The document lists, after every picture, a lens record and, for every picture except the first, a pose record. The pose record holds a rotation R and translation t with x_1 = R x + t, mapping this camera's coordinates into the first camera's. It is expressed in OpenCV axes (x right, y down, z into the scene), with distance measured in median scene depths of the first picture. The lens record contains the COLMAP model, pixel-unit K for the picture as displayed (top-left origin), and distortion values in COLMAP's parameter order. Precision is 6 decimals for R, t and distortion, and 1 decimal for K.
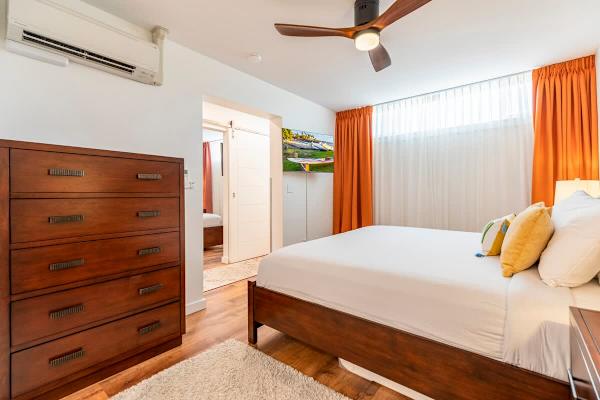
lens RADIAL K [[271.4, 0, 300.0], [0, 271.4, 200.0], [0, 0, 1]] dist [0.000445, -0.000167]
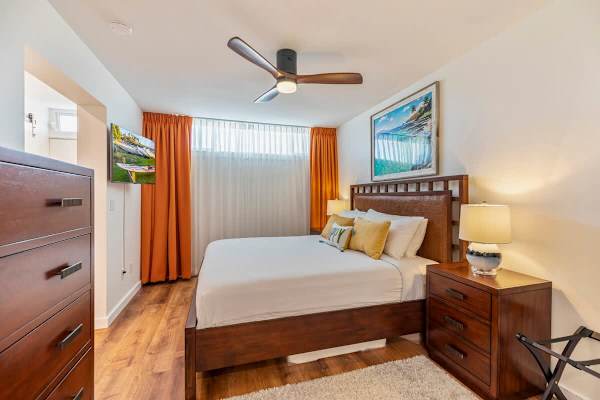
lens RADIAL K [[271.4, 0, 300.0], [0, 271.4, 200.0], [0, 0, 1]] dist [0.000445, -0.000167]
pose [[0.555766, -0.004341, 0.831328, -0.360523], [0.013882, 0.999895, -0.004059, -0.040298], [-0.831223, 0.013796, 0.555768, 0.140319]]
